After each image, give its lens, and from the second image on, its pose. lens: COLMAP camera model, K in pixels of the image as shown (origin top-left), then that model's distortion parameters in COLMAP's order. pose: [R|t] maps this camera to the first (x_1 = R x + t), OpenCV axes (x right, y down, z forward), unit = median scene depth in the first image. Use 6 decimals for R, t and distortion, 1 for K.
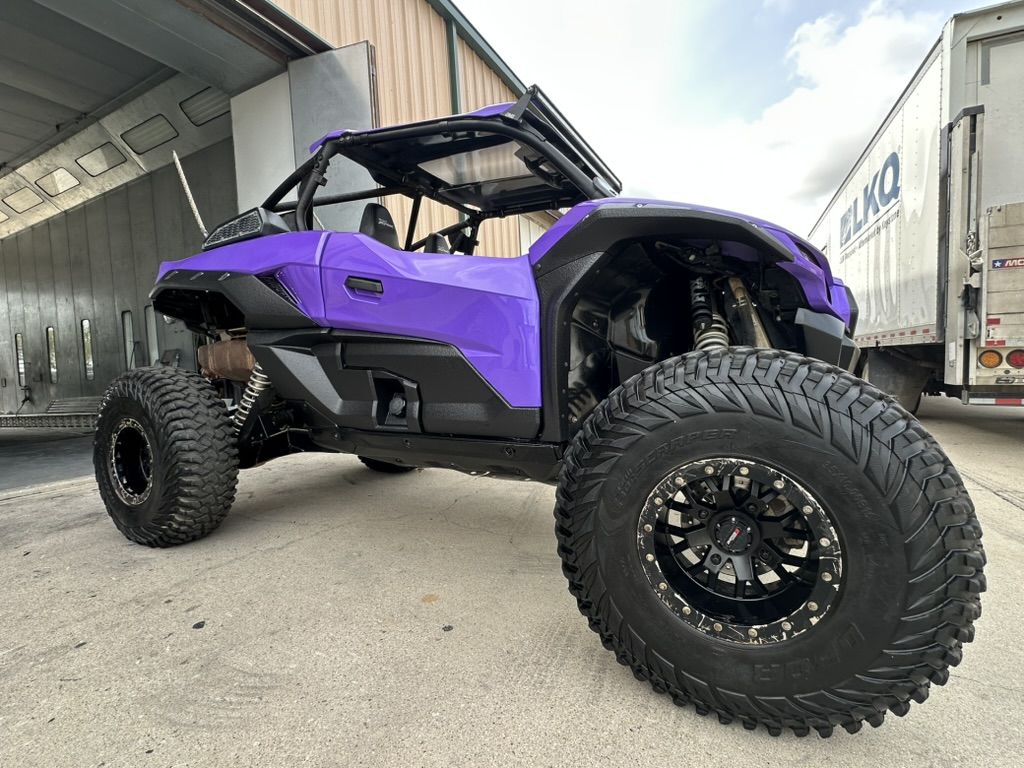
lens RADIAL K [[470.8, 0, 512.0], [0, 470.8, 384.0], [0, 0, 1]] dist [0.000258, -0.000104]
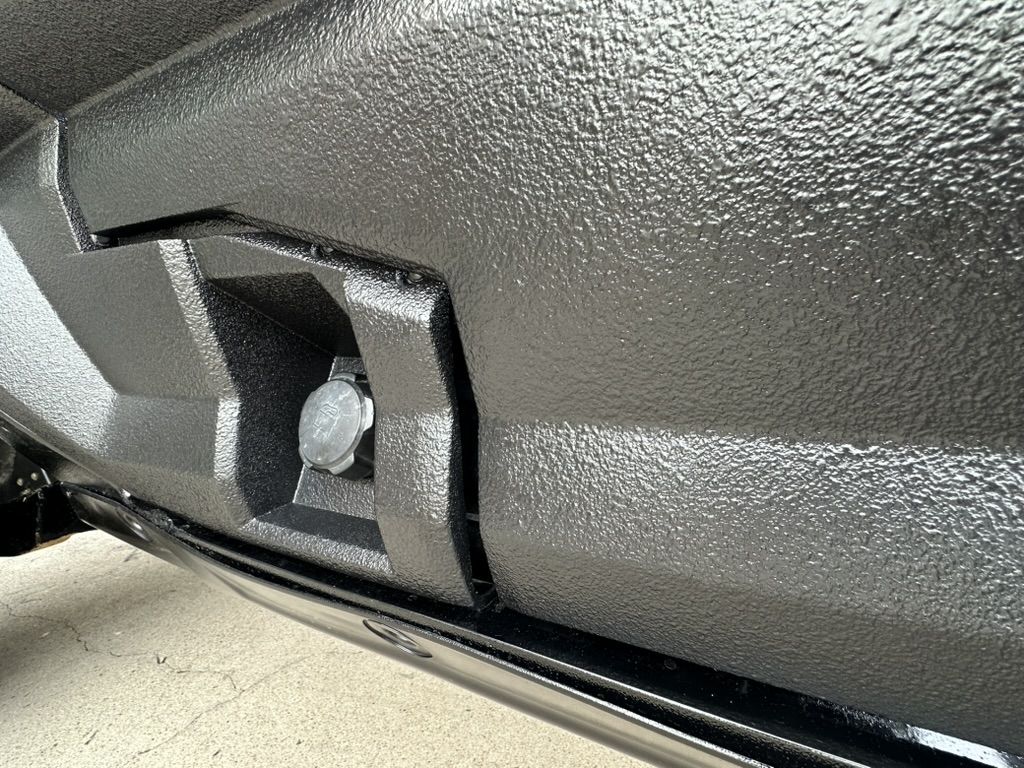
lens RADIAL K [[568.5, 0, 512.0], [0, 568.5, 384.0], [0, 0, 1]] dist [0.001330, 0.000007]
pose [[0.998071, -0.027033, -0.055893, -0.150933], [0.031339, 0.996487, 0.077658, 0.013082], [0.053598, -0.079260, 0.995412, 0.738618]]
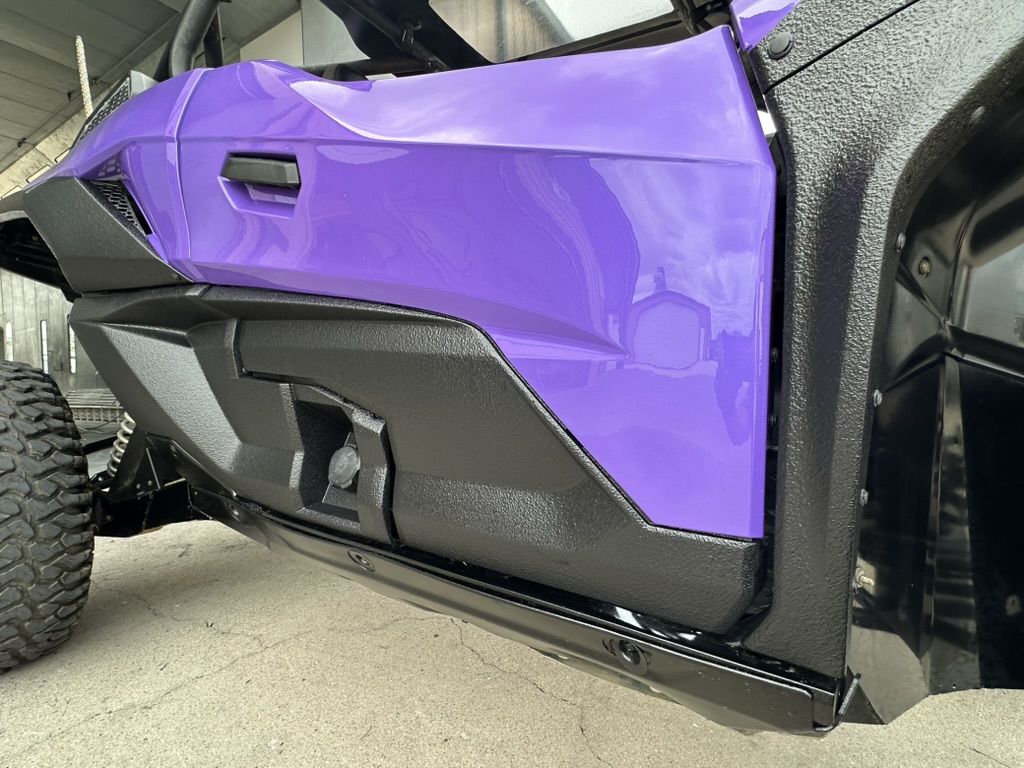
lens RADIAL K [[526.7, 0, 510.0], [0, 526.7, 372.7], [0, 0, 1]] dist [0.002059, 0.000204]
pose [[0.995970, 0.032264, -0.083688, -0.052683], [-0.034959, 0.998910, -0.030931, -0.029086], [0.082599, 0.033732, 0.996012, 0.503162]]
